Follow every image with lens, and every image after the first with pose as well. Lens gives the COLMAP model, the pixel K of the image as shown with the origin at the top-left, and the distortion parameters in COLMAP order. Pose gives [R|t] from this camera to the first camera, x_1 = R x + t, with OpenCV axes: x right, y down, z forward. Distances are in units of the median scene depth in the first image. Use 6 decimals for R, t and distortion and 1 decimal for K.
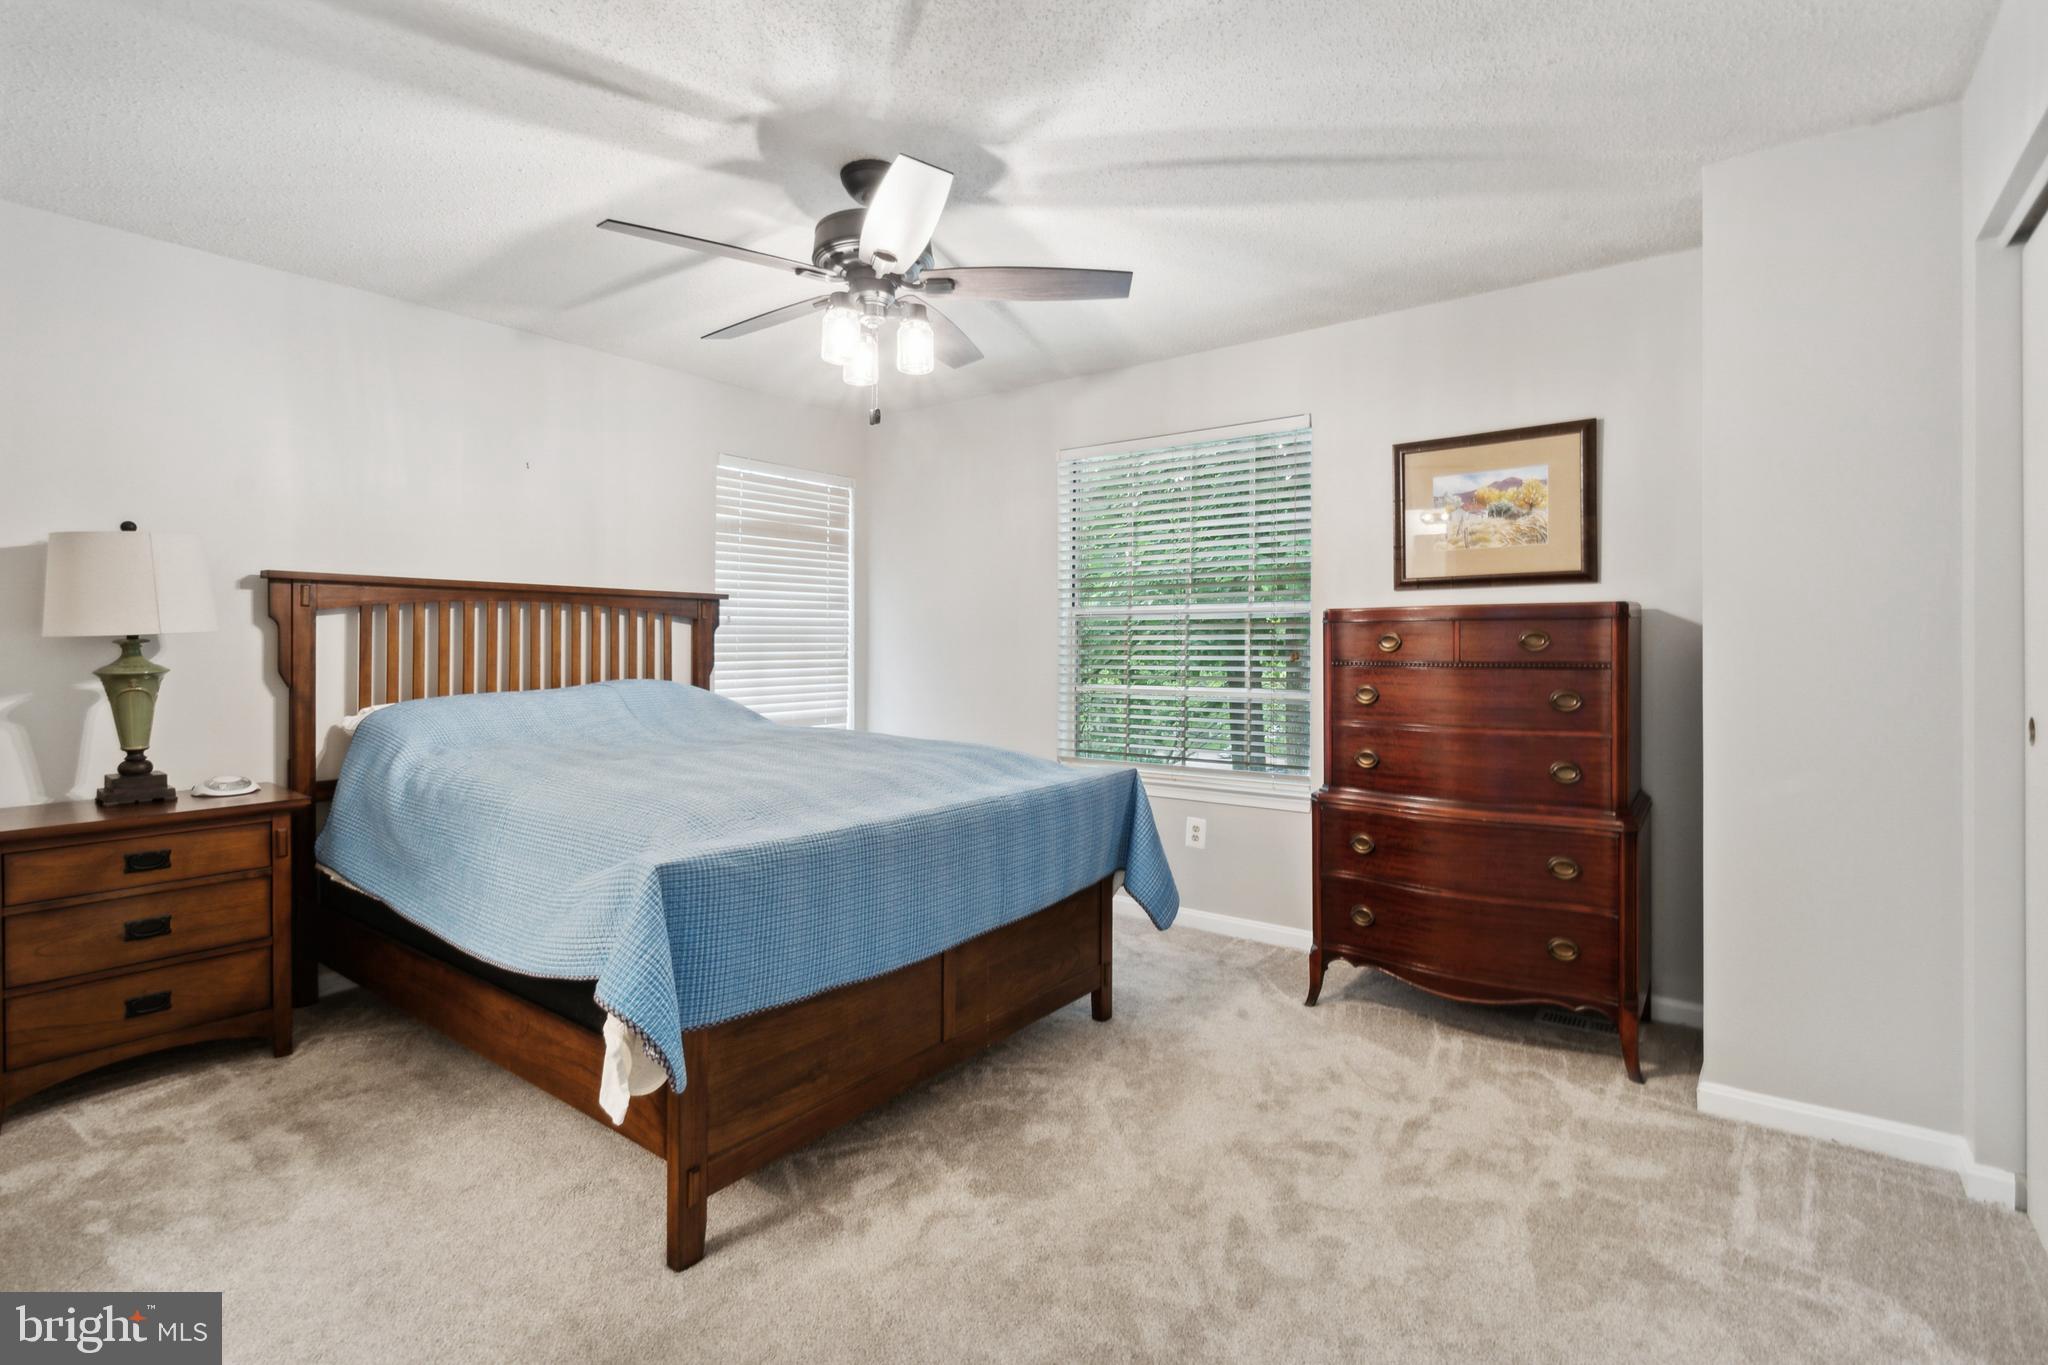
lens RADIAL K [[908.1, 0, 1022.2], [0, 908.1, 634.8], [0, 0, 1]] dist [0.000580, -0.000028]
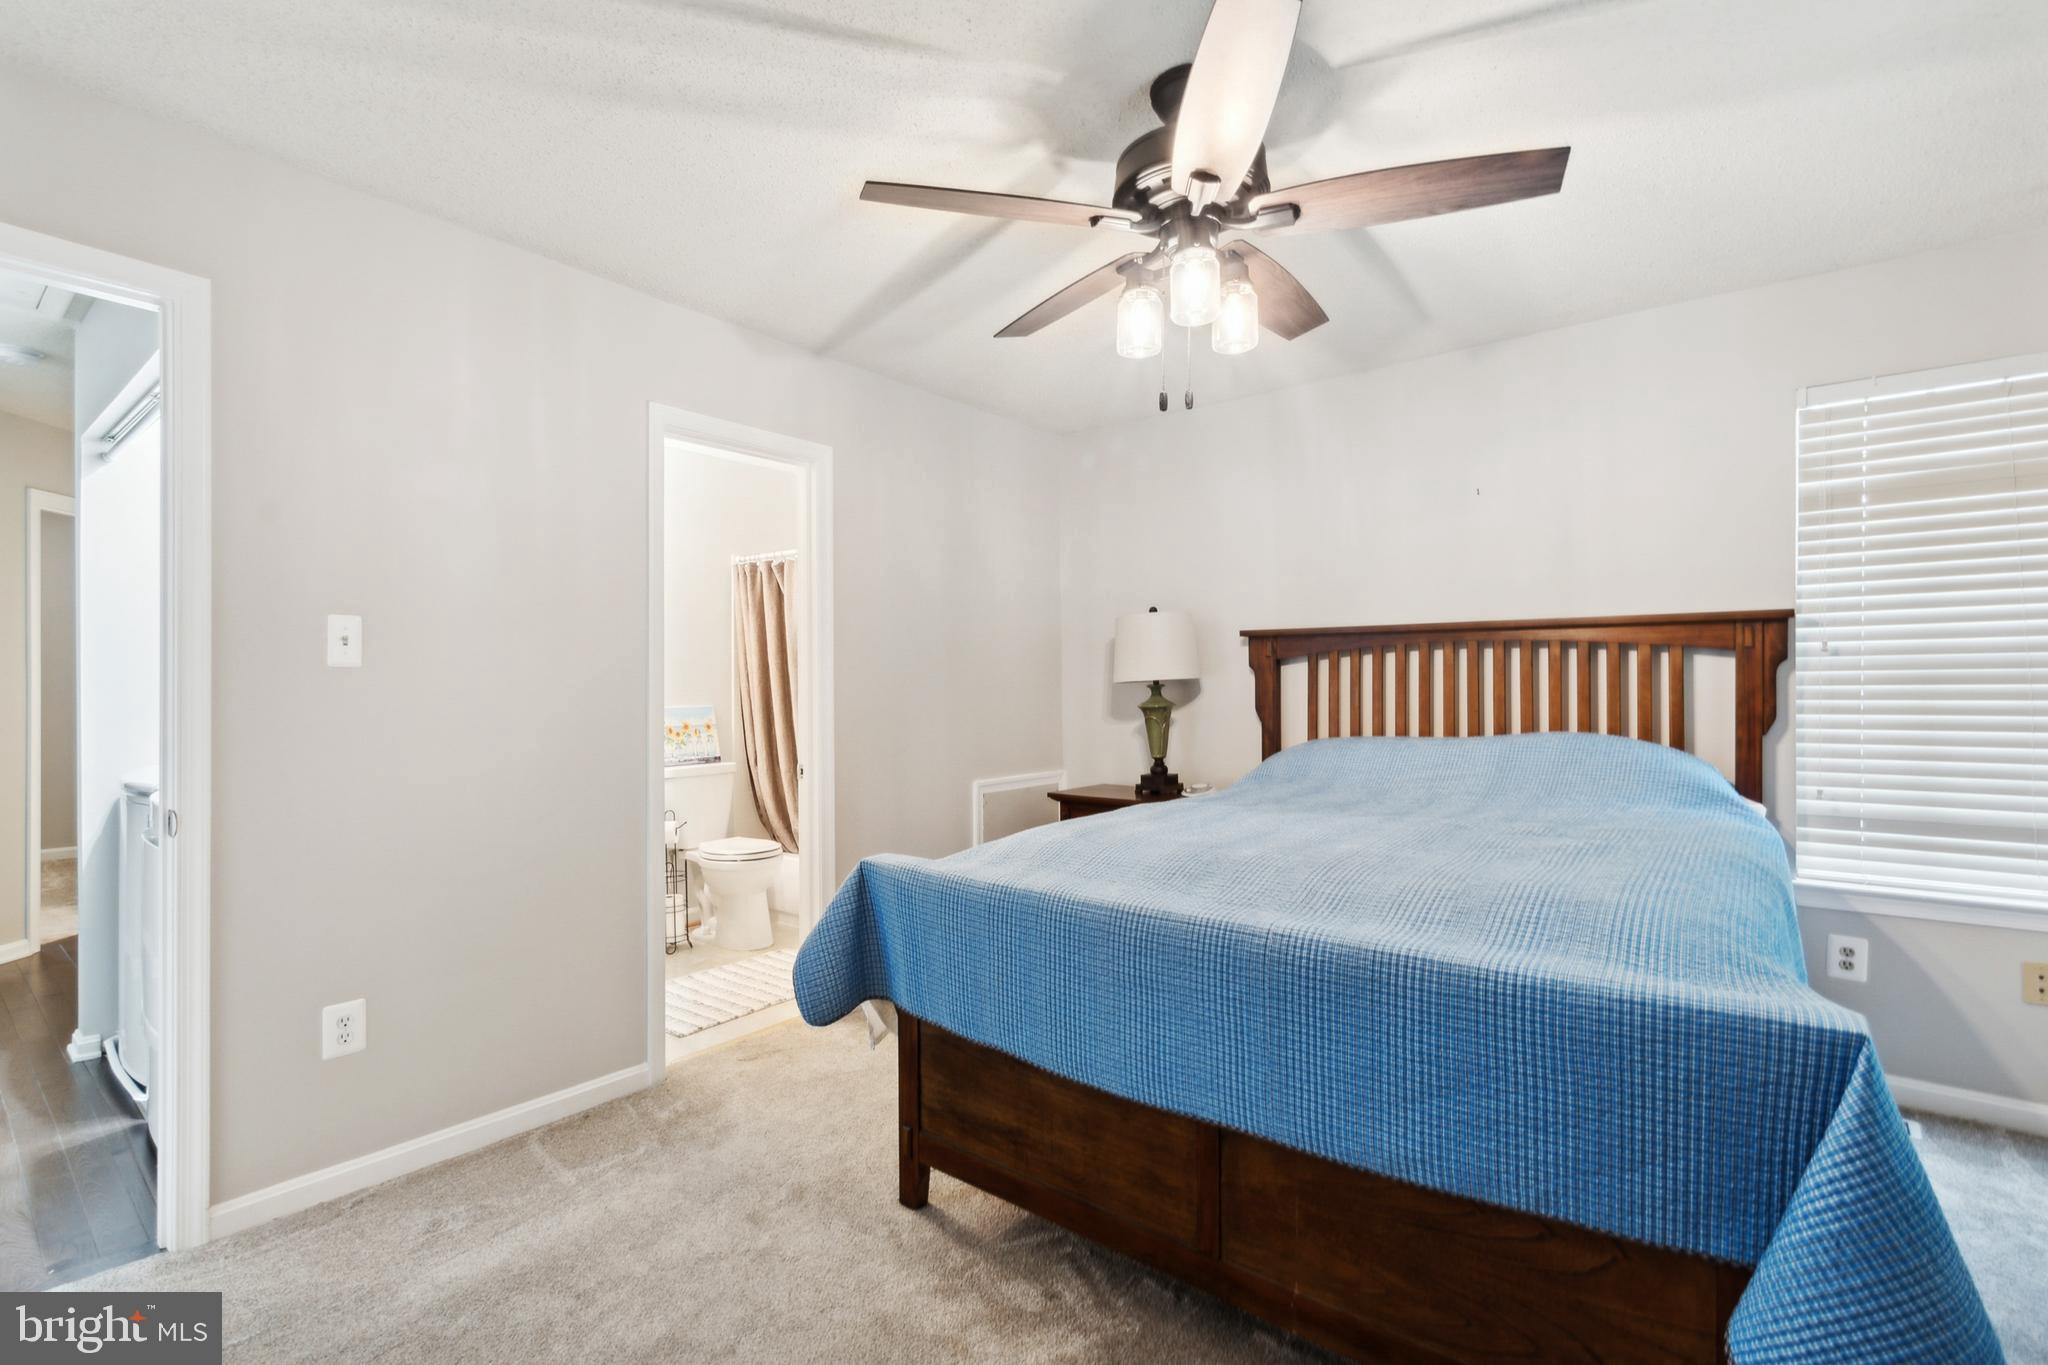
lens RADIAL K [[916.5, 0, 985.2], [0, 916.5, 684.6], [0, 0, 1]] dist [-0.001102, -0.000068]
pose [[-0.002141, -0.002045, -0.999996, 0.543121], [0.013045, 0.999913, -0.002073, 0.005320], [0.999913, -0.013050, -0.002114, 0.719045]]
